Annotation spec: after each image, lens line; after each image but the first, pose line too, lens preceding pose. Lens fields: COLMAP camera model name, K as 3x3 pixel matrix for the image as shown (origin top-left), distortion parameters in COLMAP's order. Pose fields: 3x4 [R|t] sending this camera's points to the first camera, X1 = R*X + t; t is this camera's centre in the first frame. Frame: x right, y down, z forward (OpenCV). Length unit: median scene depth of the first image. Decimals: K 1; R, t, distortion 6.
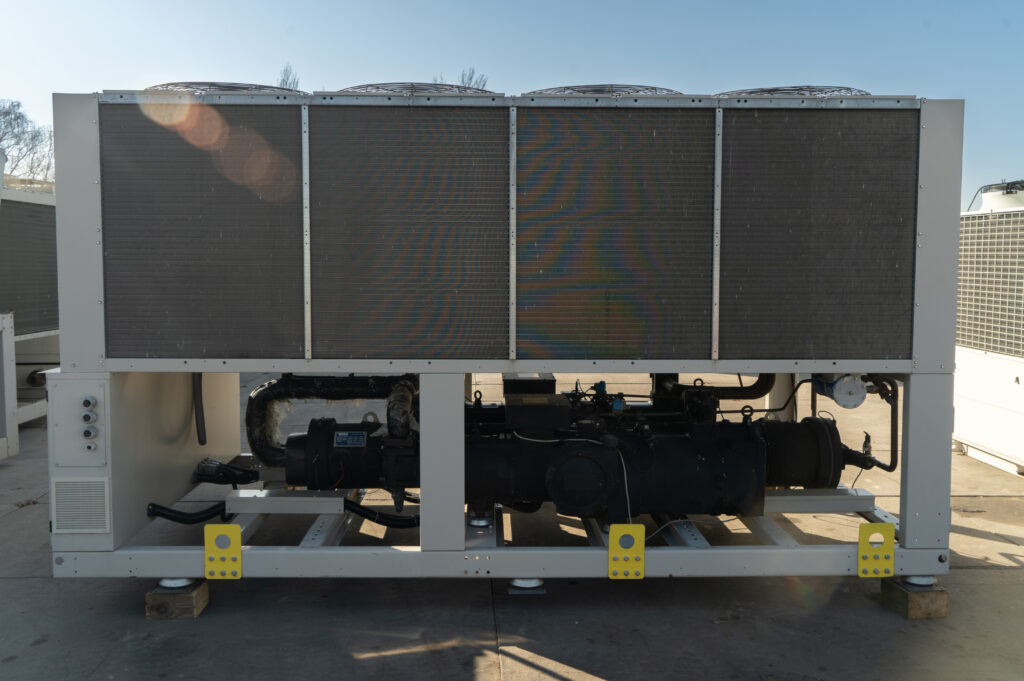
lens RADIAL K [[925.7, 0, 512.0], [0, 925.7, 340.5], [0, 0, 1]] dist [0.006169, 0.001197]
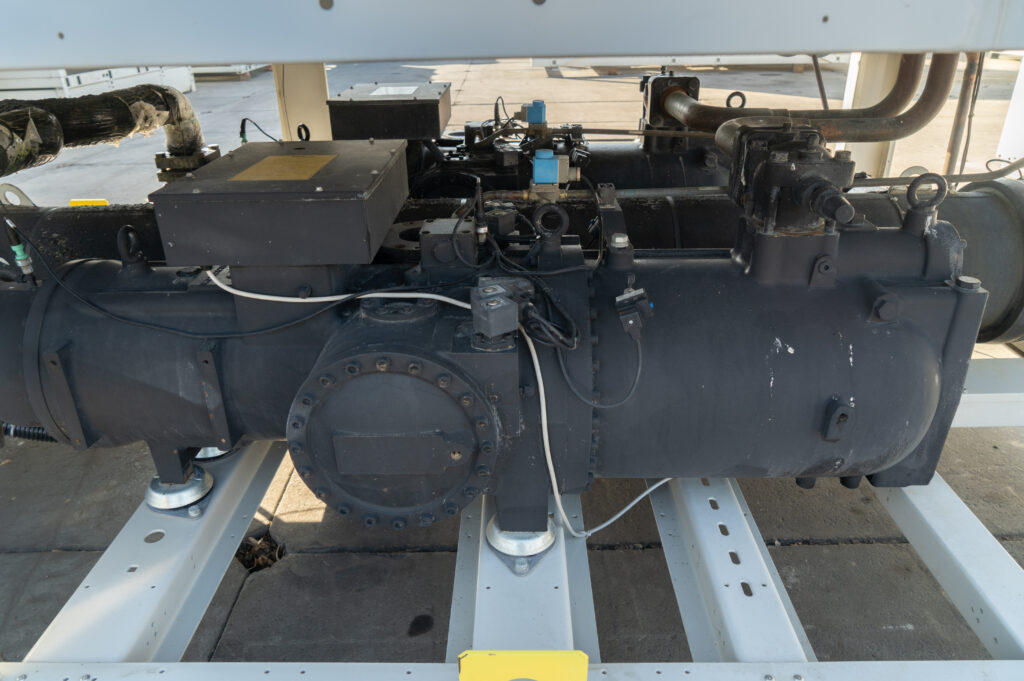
lens RADIAL K [[699.0, 0, 512.0], [0, 699.0, 340.5], [0, 0, 1]] dist [-0.009776, -0.001752]
pose [[0.999481, -0.004685, -0.031877, 0.093297], [0.015986, 0.931117, 0.364371, 0.027330], [0.027975, -0.364691, 0.930708, 0.613323]]
